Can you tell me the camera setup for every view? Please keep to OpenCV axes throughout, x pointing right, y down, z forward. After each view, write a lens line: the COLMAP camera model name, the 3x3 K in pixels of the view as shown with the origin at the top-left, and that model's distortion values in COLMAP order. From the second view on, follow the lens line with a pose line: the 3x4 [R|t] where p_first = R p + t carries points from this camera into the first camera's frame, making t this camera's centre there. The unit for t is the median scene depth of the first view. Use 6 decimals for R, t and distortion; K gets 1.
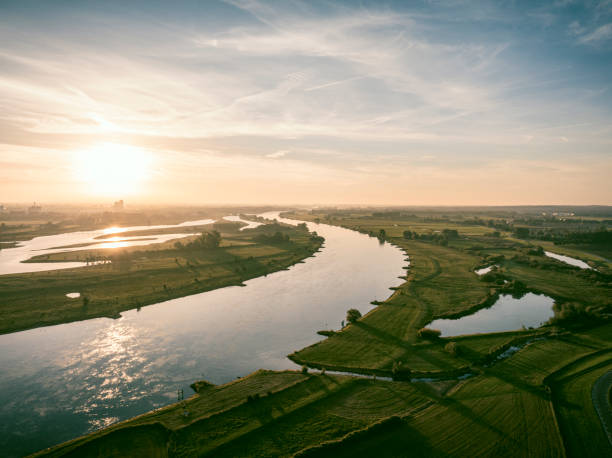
lens RADIAL K [[433.7, 0, 306.0], [0, 433.7, 229.0], [0, 0, 1]] dist [-0.036488, 0.003135]
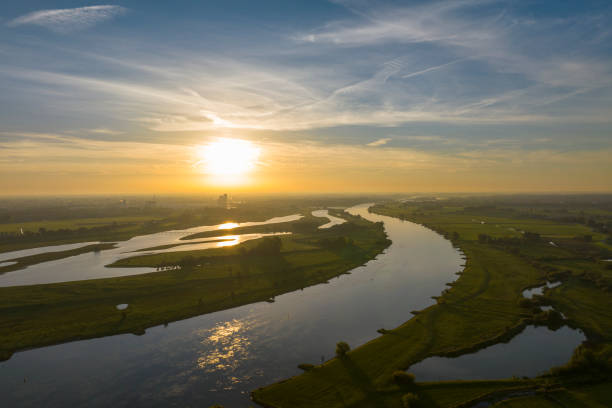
lens RADIAL K [[434.2, 0, 309.2], [0, 434.2, 214.9], [0, 0, 1]] dist [-0.036434, 0.002714]
pose [[0.972666, -0.005159, -0.232152, 0.210497], [0.004279, 0.999982, -0.004295, -0.083158], [0.232170, 0.003184, 0.972670, 0.001686]]
